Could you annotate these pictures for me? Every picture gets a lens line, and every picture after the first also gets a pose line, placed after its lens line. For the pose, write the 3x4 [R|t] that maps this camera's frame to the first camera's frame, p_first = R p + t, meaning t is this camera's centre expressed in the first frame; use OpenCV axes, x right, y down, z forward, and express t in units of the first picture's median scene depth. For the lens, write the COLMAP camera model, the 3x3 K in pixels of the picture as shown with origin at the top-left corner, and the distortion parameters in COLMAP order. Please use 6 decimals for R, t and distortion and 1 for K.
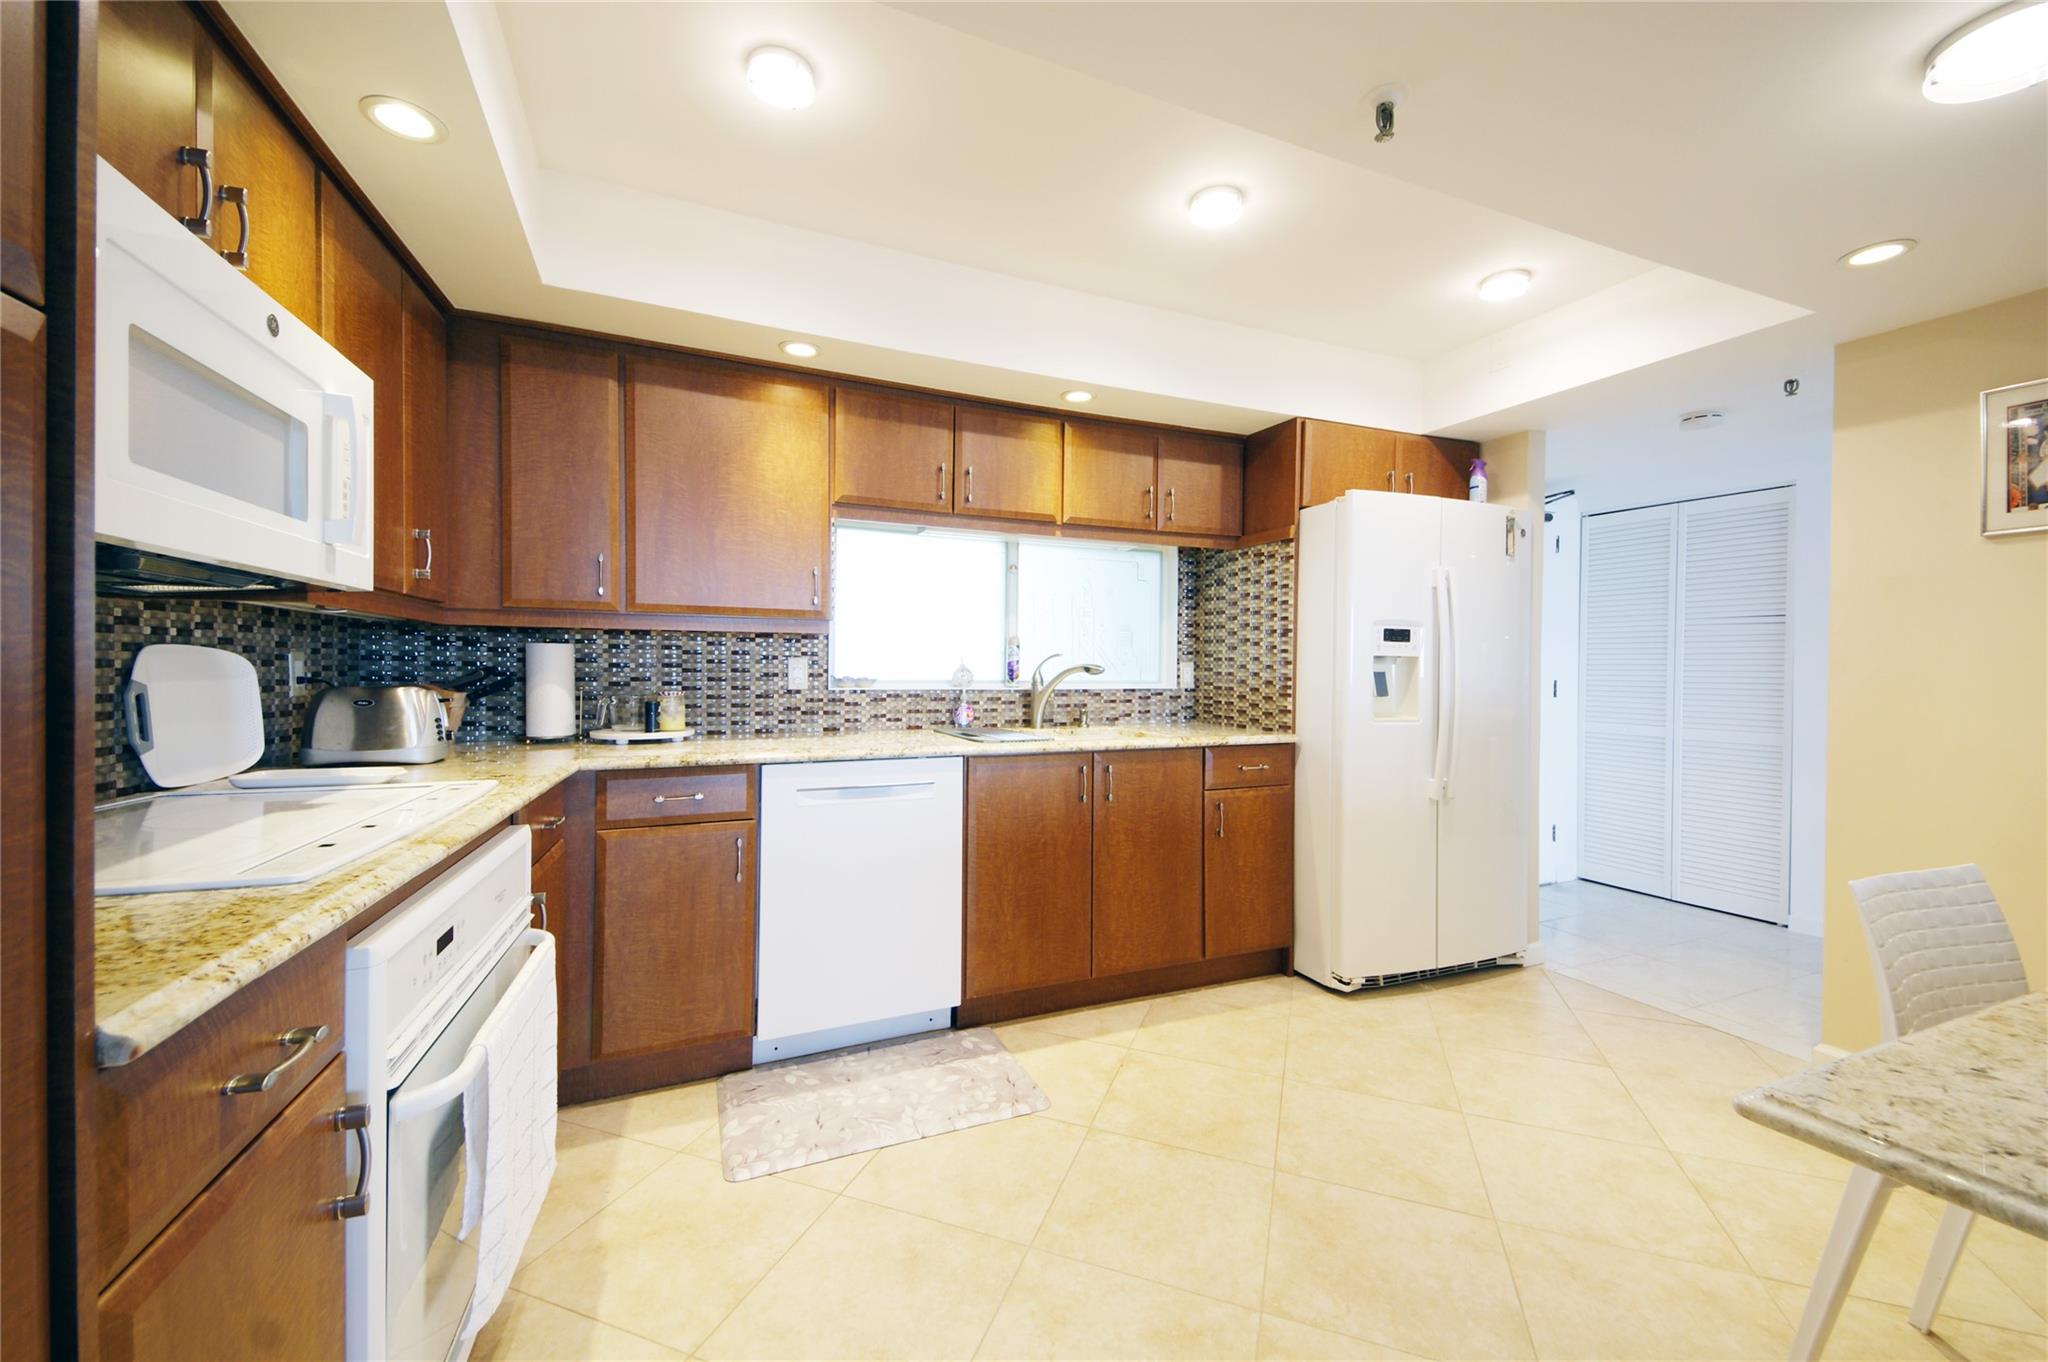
lens RADIAL K [[839.4, 0, 1020.7], [0, 839.4, 666.6], [0, 0, 1]] dist [0.023170, 0.000021]
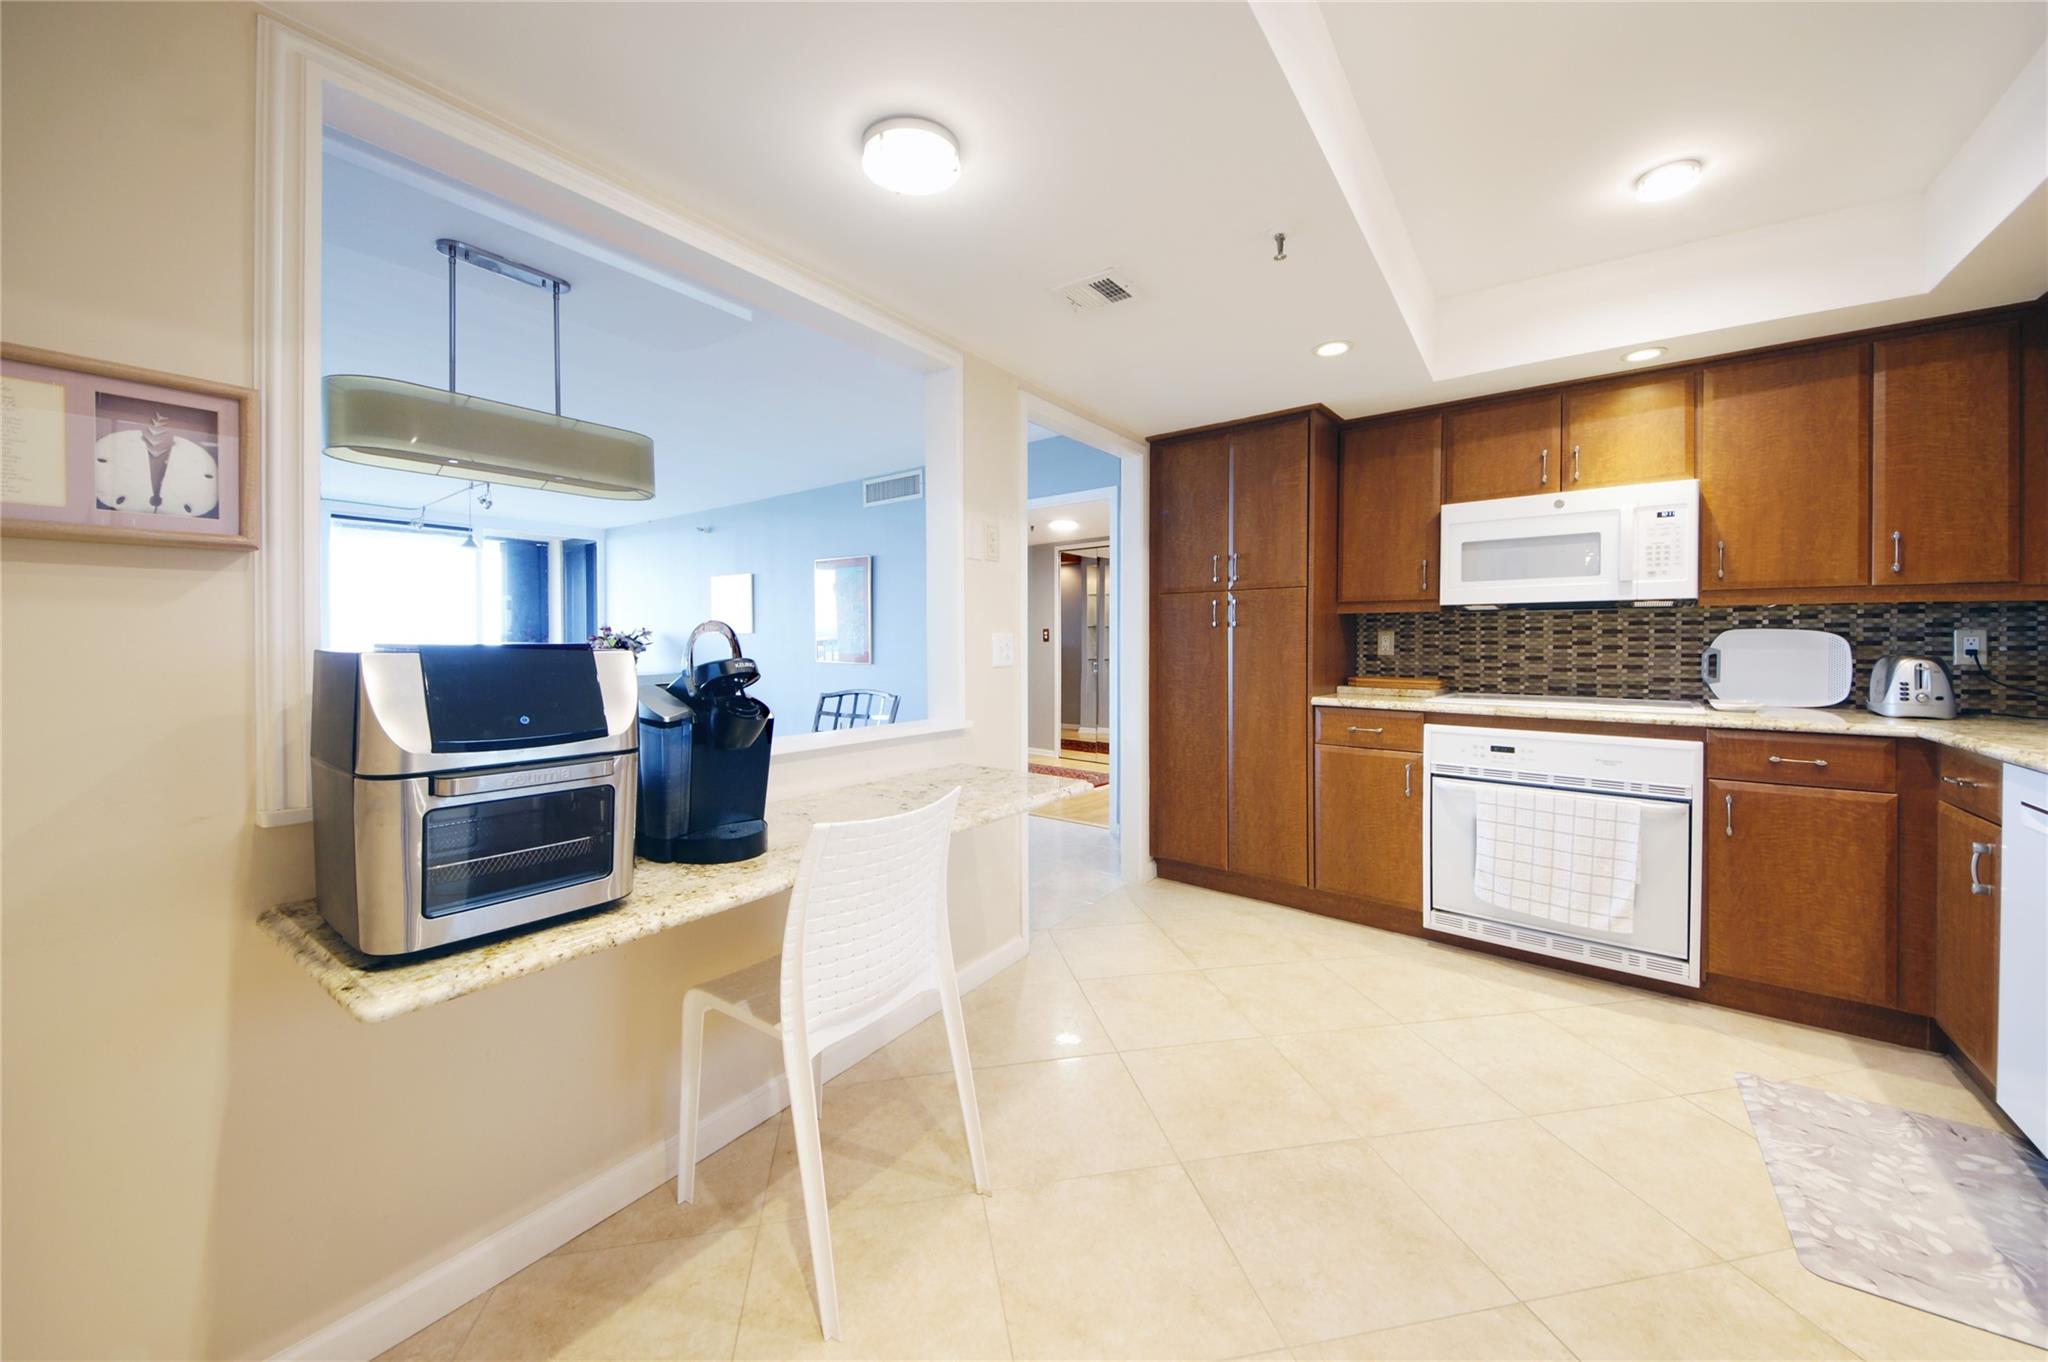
lens RADIAL K [[692.5, 0, 1045.7], [0, 692.5, 643.6], [0, 0, 1]] dist [-0.000417, -0.000004]
pose [[-0.847144, 0.000566, -0.531363, 0.679507], [-0.008036, 0.999871, 0.013876, -0.001599], [0.531302, 0.016025, -0.847031, 0.884214]]
